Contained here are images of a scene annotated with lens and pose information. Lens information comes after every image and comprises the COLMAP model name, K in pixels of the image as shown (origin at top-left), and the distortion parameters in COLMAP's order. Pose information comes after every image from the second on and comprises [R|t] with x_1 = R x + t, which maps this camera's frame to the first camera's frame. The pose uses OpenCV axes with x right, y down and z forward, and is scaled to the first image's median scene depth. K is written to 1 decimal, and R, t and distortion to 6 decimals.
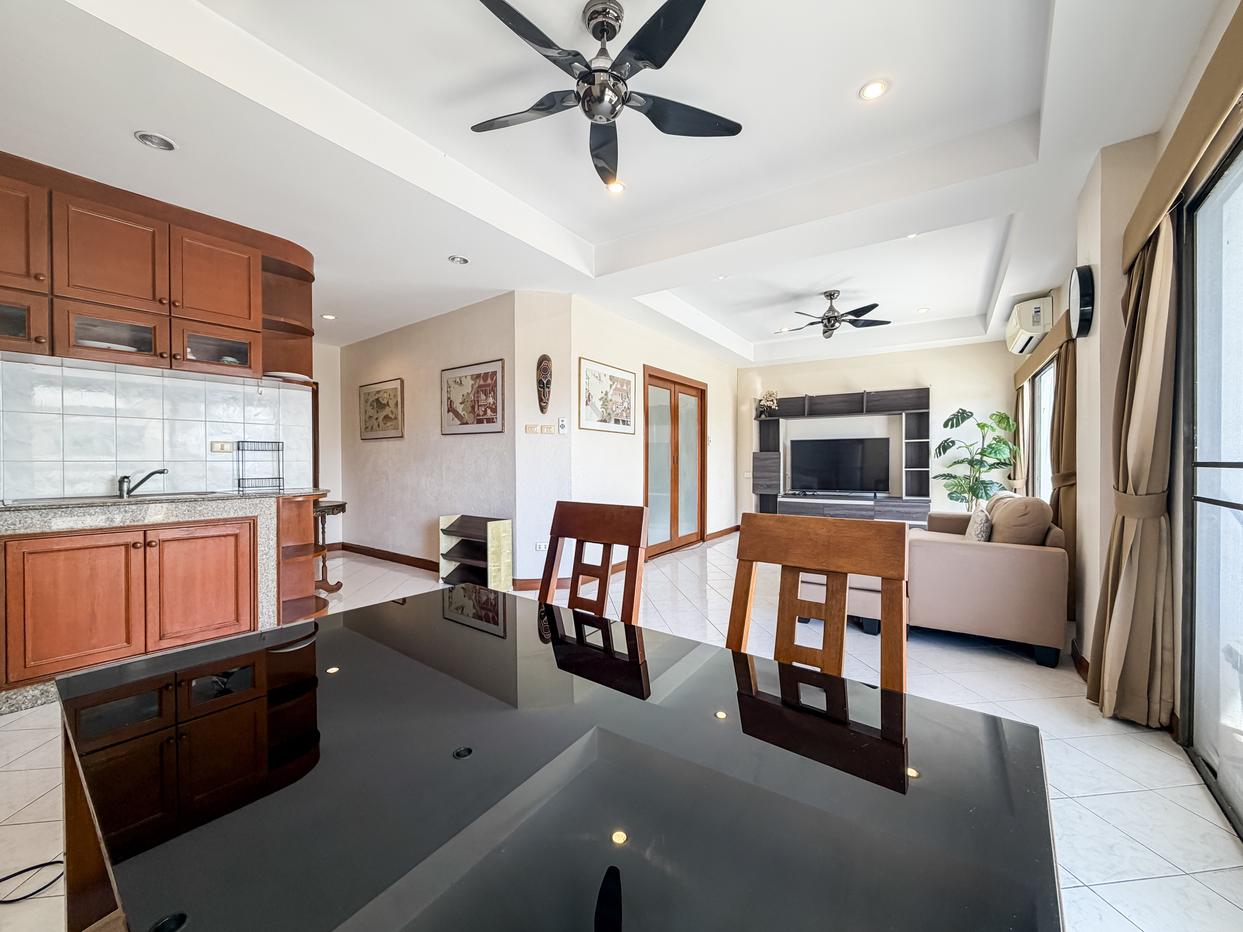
lens RADIAL K [[492.7, 0, 620.0], [0, 492.7, 468.1], [0, 0, 1]] dist [0.001980, 0.000305]
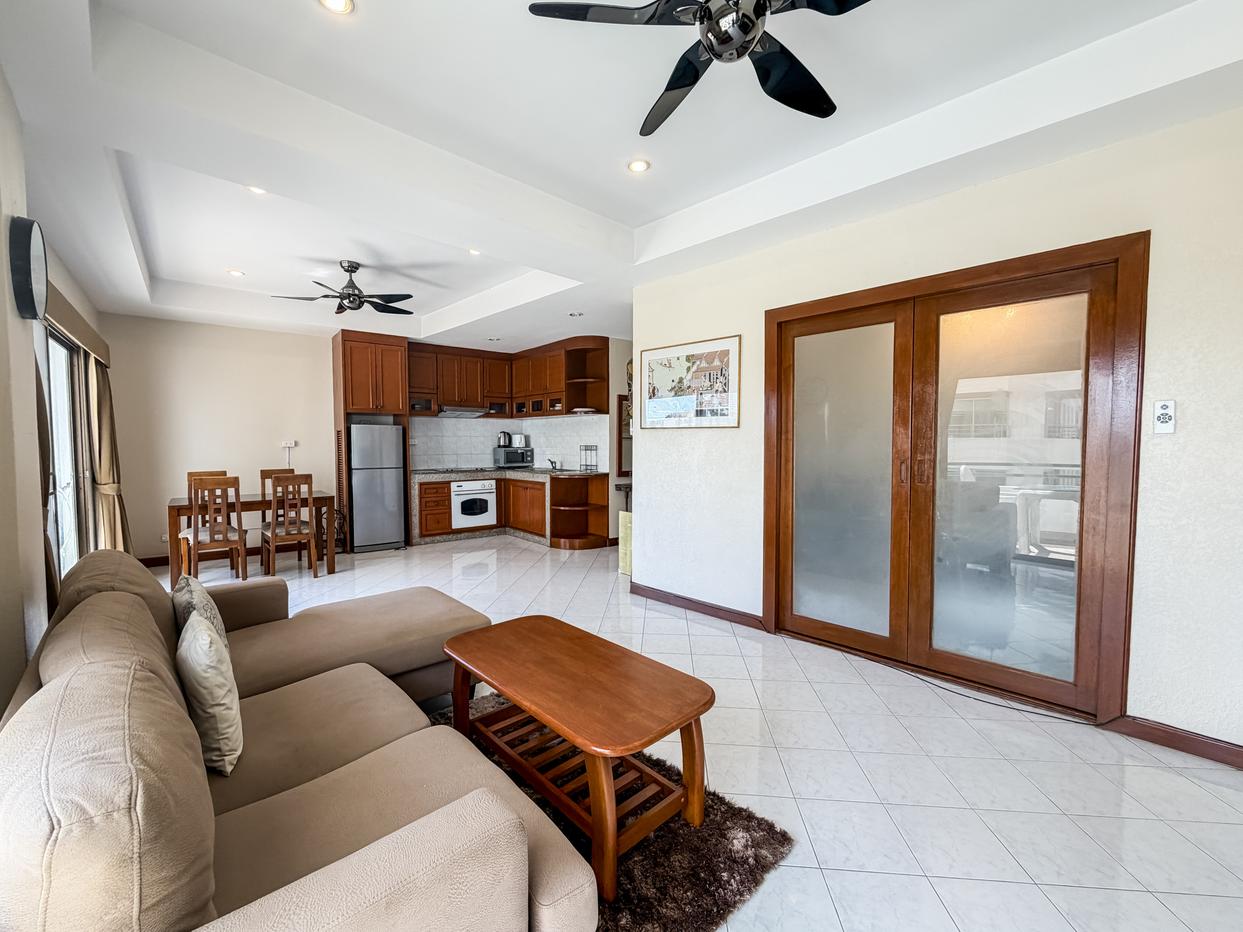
lens RADIAL K [[492.7, 0, 621.1], [0, 492.7, 461.4], [0, 0, 1]] dist [0.001980, 0.000305]
pose [[-0.154867, 0.041926, -0.987045, 0.759660], [-0.006121, 0.999039, 0.043396, -0.053120], [0.987916, 0.012762, -0.154461, 1.001150]]
